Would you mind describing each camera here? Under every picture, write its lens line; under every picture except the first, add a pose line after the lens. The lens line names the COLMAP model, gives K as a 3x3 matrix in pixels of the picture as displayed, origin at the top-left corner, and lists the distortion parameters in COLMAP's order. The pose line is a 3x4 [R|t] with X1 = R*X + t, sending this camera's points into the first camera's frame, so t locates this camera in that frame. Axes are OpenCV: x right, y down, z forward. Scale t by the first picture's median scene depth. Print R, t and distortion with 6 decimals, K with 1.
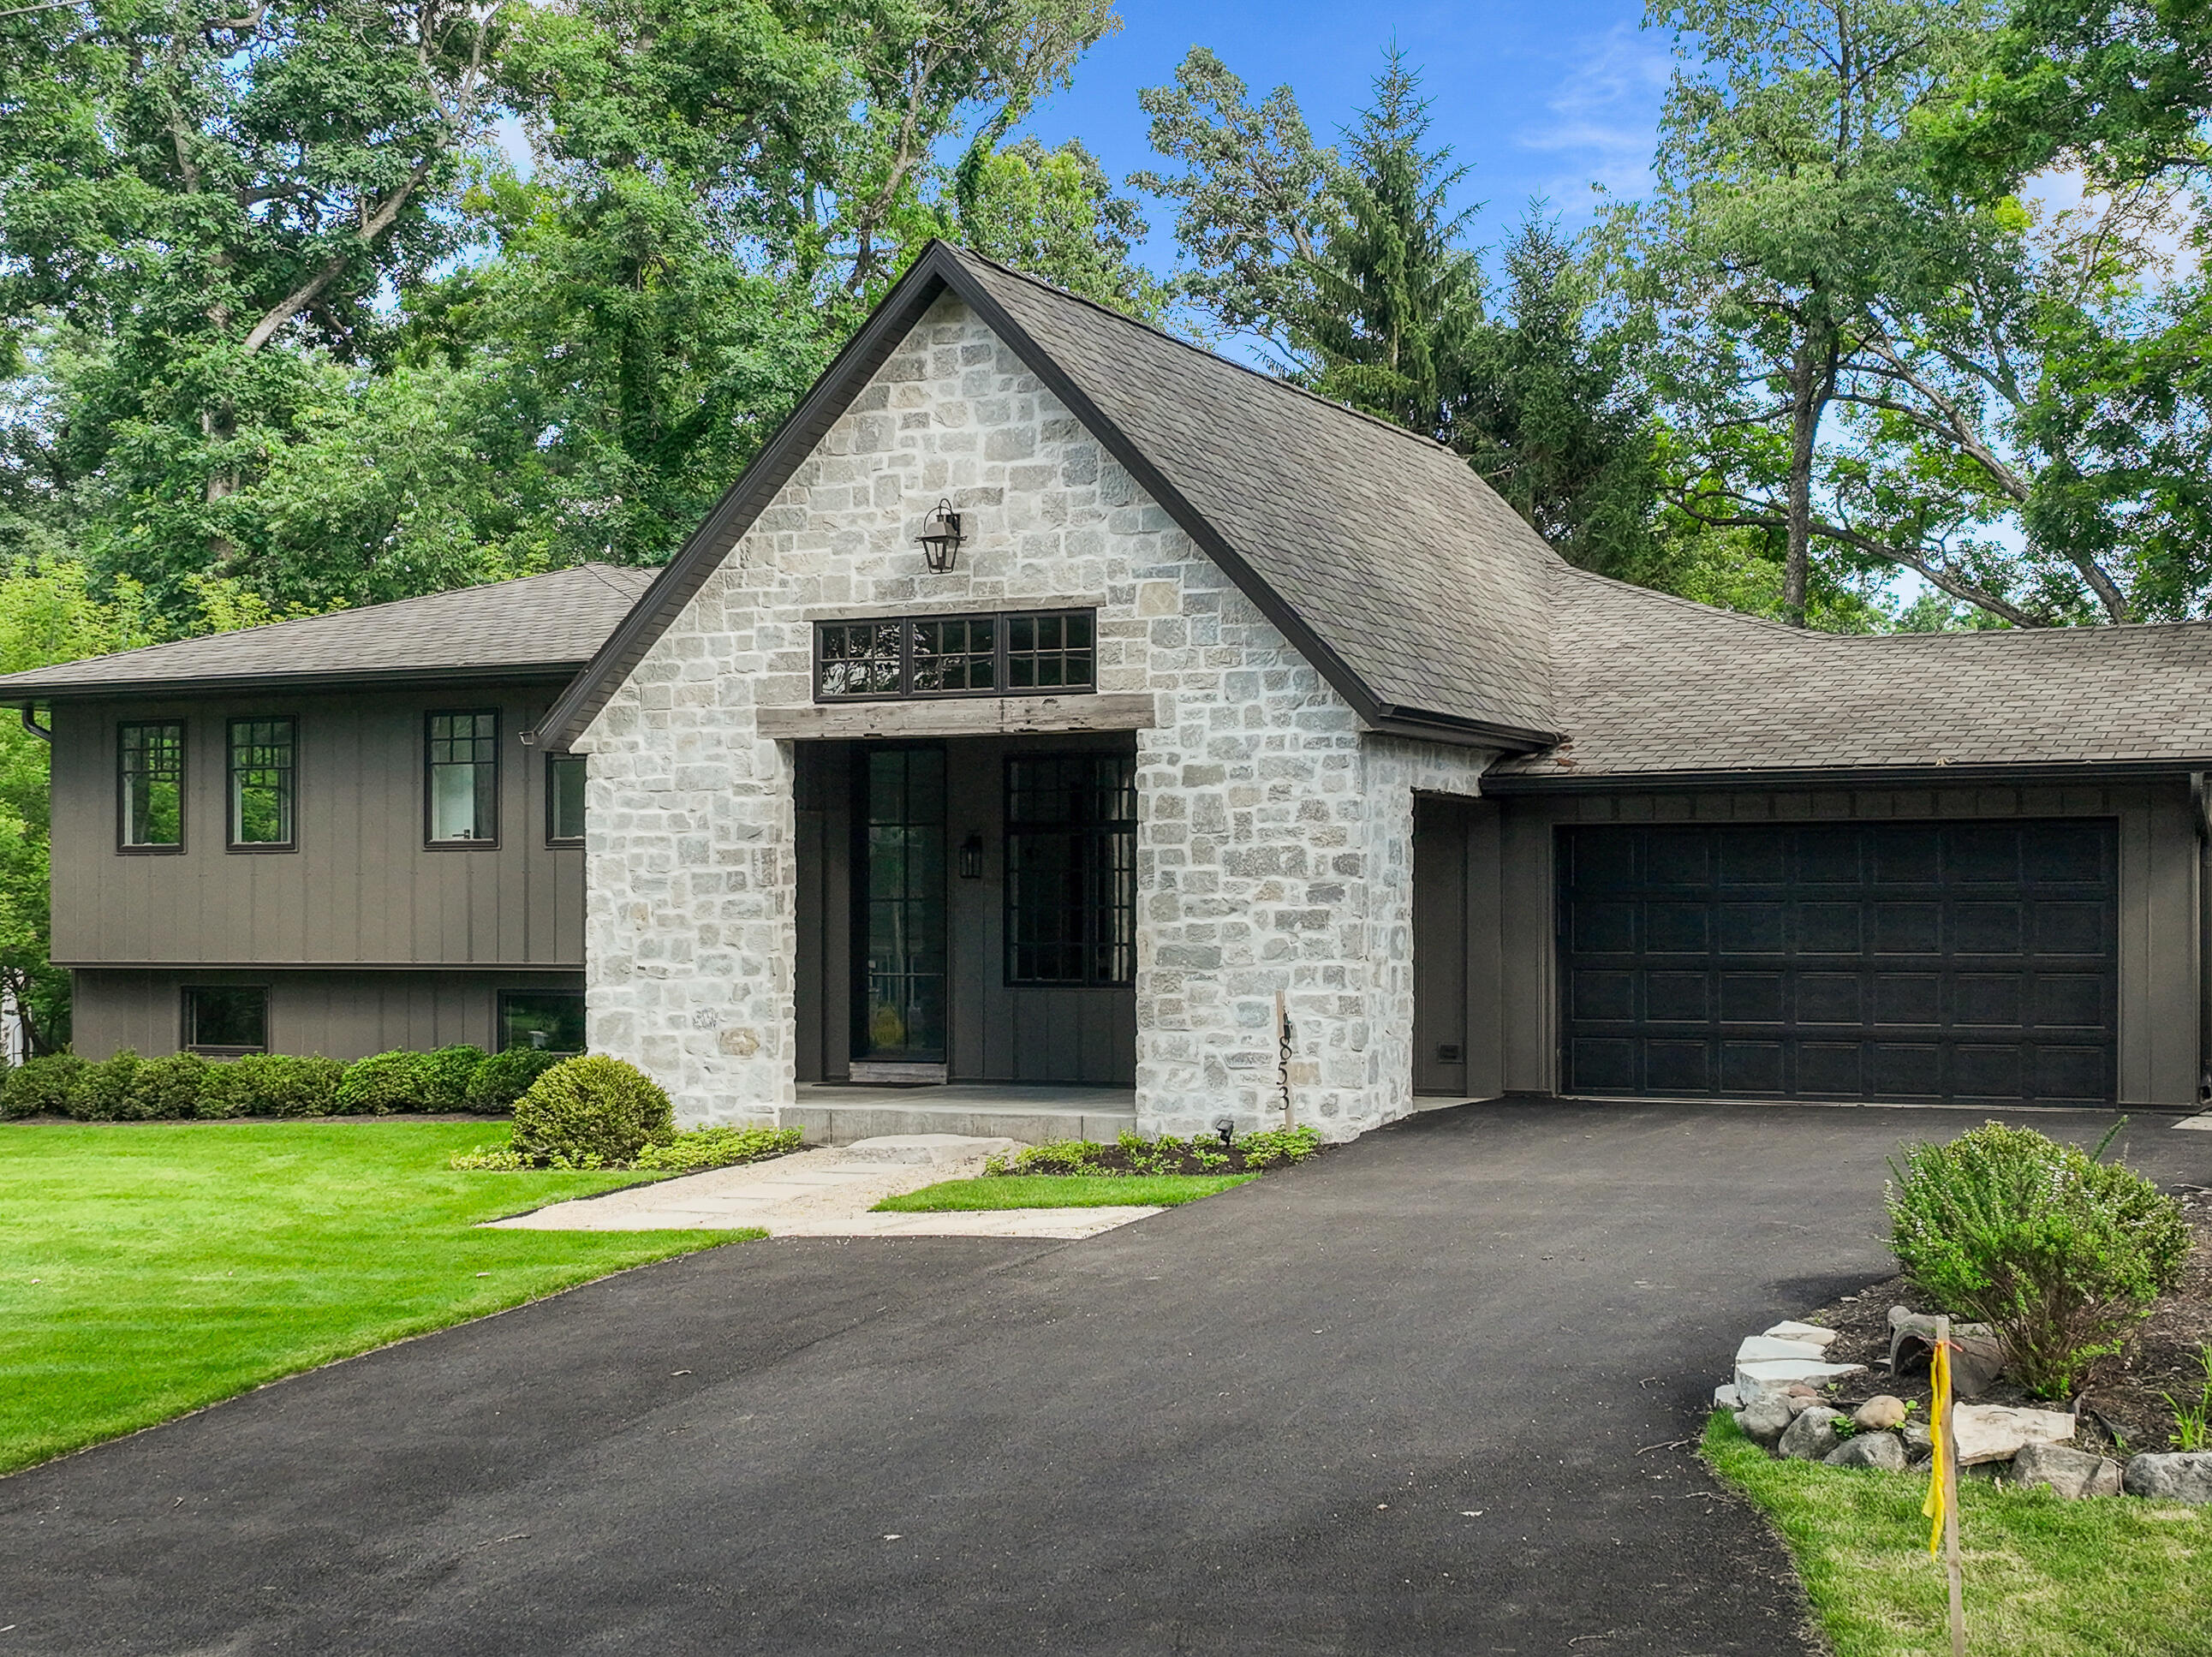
lens RADIAL K [[3071.8, 0, 1160.3], [0, 3071.8, 928.7], [0, 0, 1]] dist [-0.002007, 0.001373]
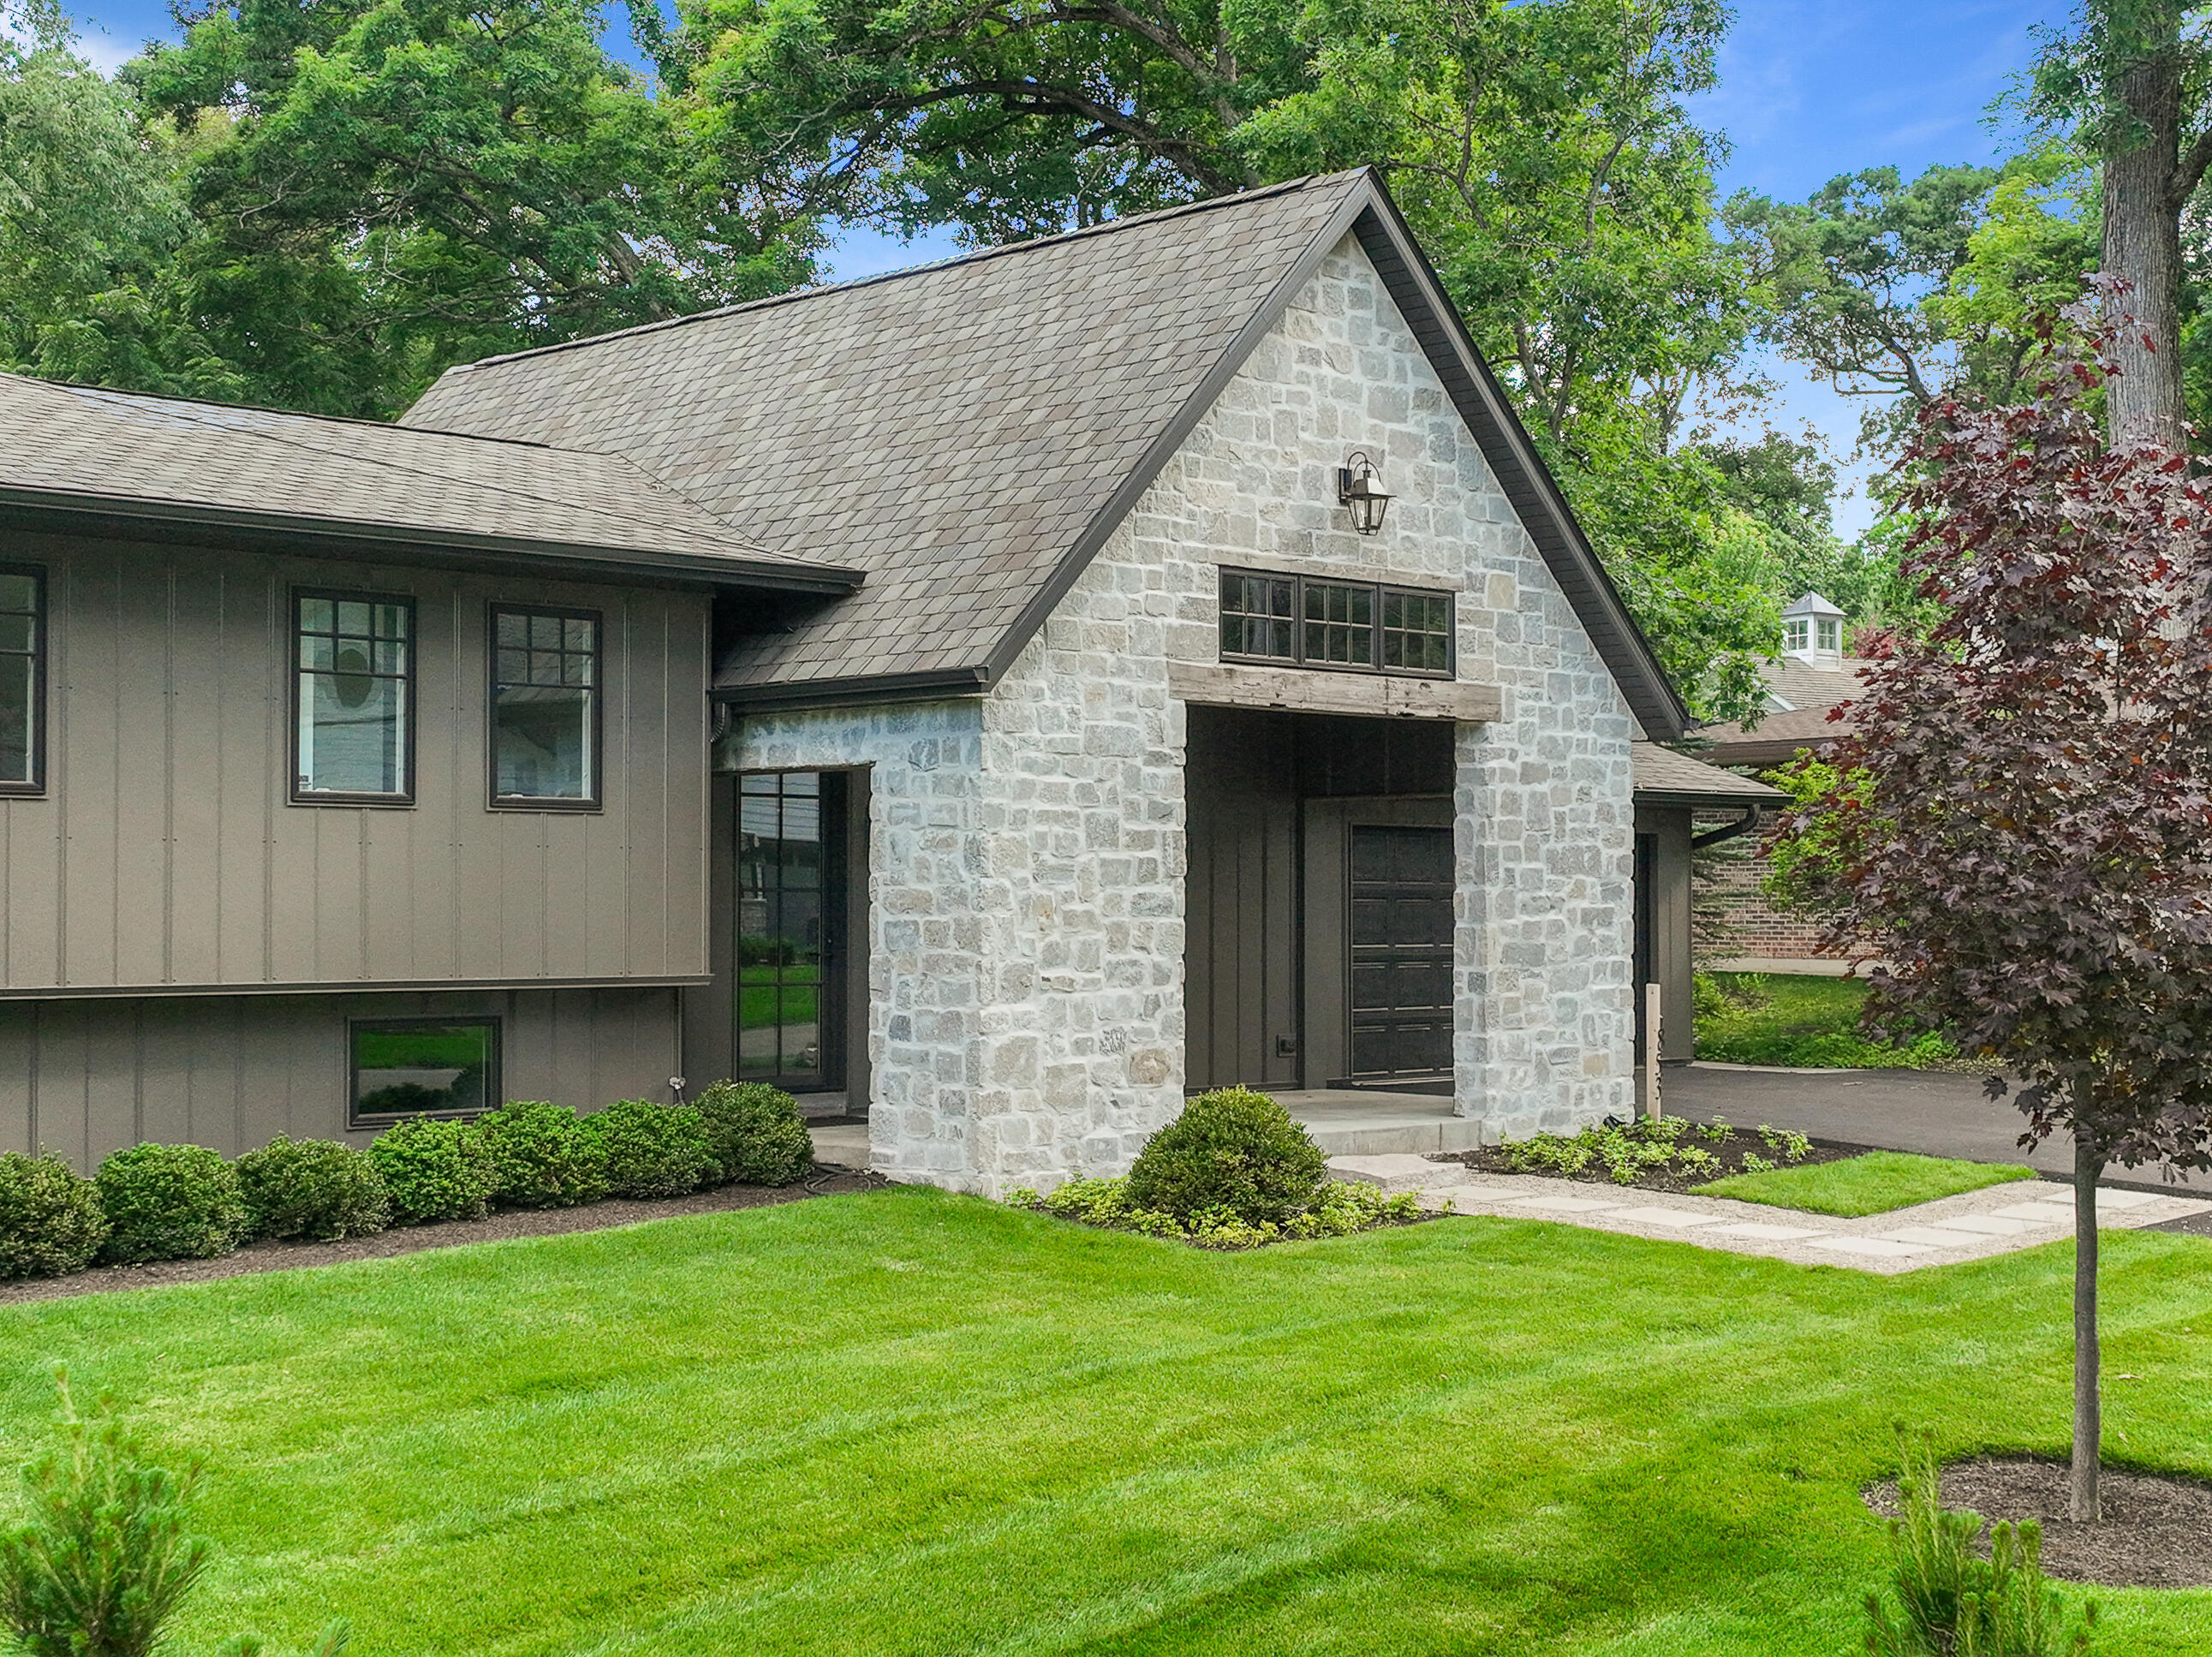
lens RADIAL K [[3118.0, 0, 1128.4], [0, 3118.0, 830.8], [0, 0, 1]] dist [0.009231, -0.003773]
pose [[0.344862, 0.023543, 0.938358, -0.949886], [-0.000928, 0.999693, -0.024741, -0.005560], [-0.938653, 0.007662, 0.344778, 0.744588]]
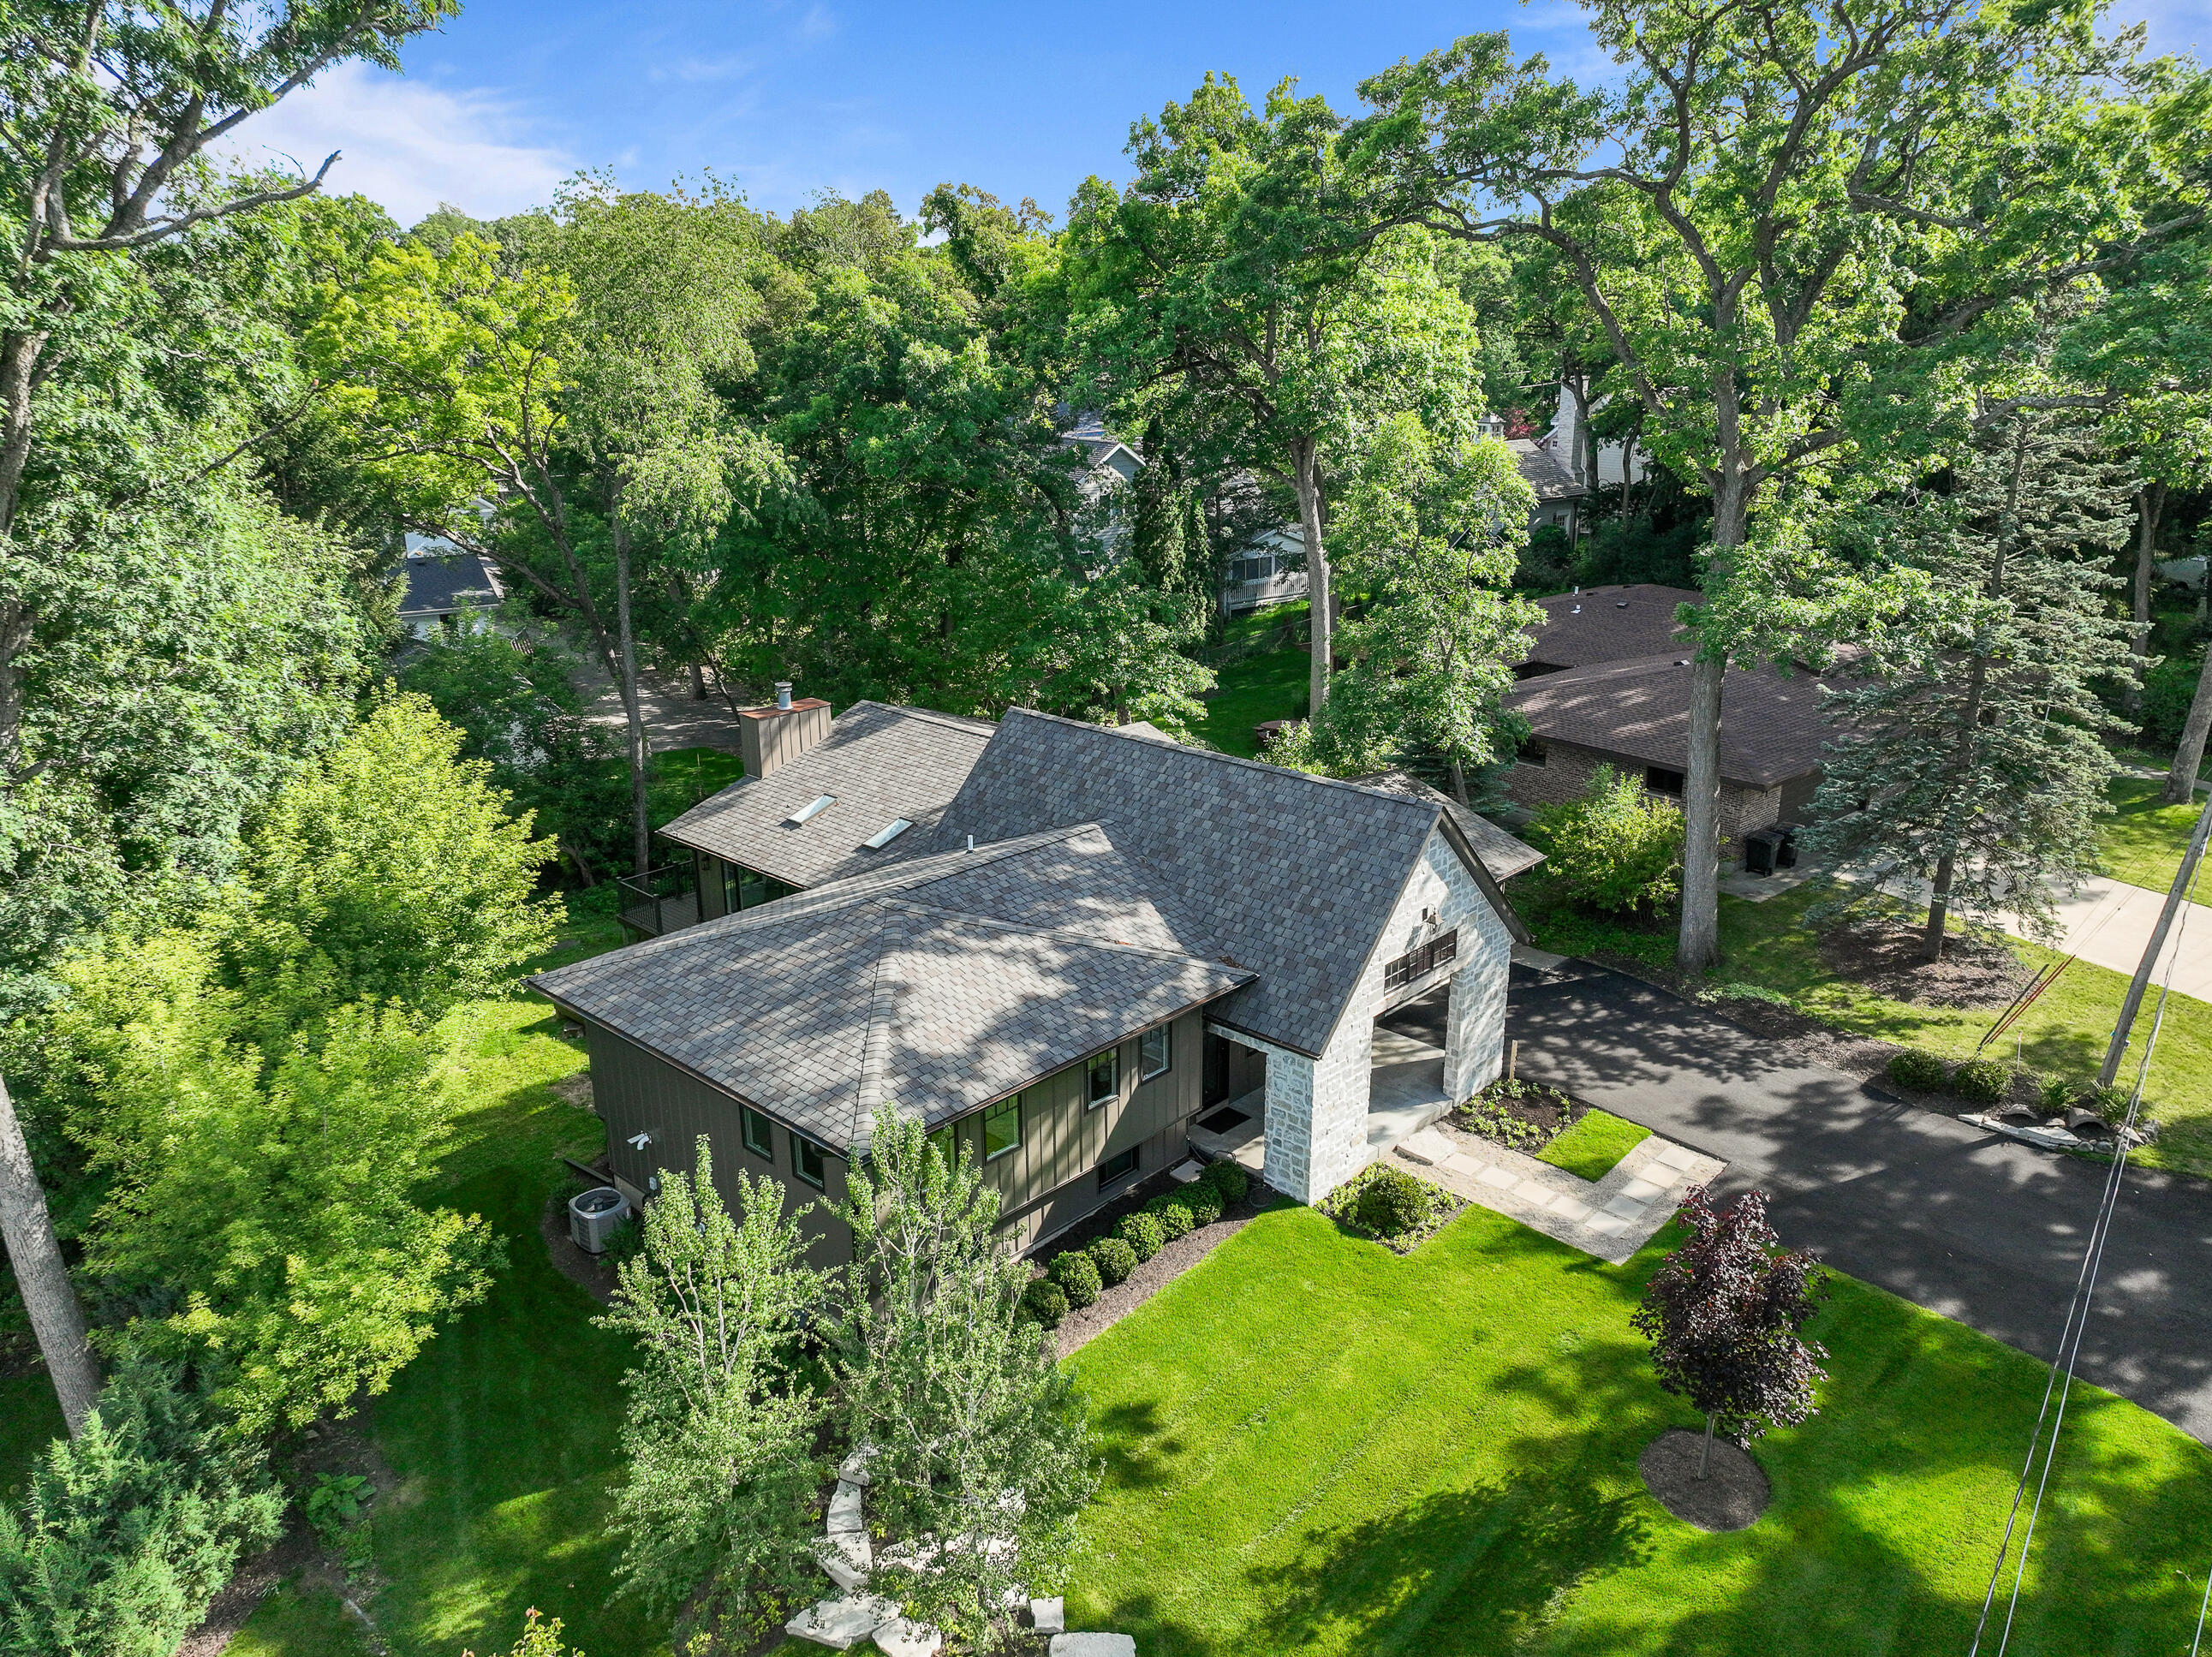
lens RADIAL K [[1599.1, 0, 1113.8], [0, 1599.1, 833.8], [0, 0, 1]] dist [0.006542, 0.001858]
pose [[0.310387, -0.293359, 0.904212, -1.270210], [0.003302, 0.951519, 0.307574, -0.579168], [-0.950605, -0.092481, 0.296308, 0.866381]]
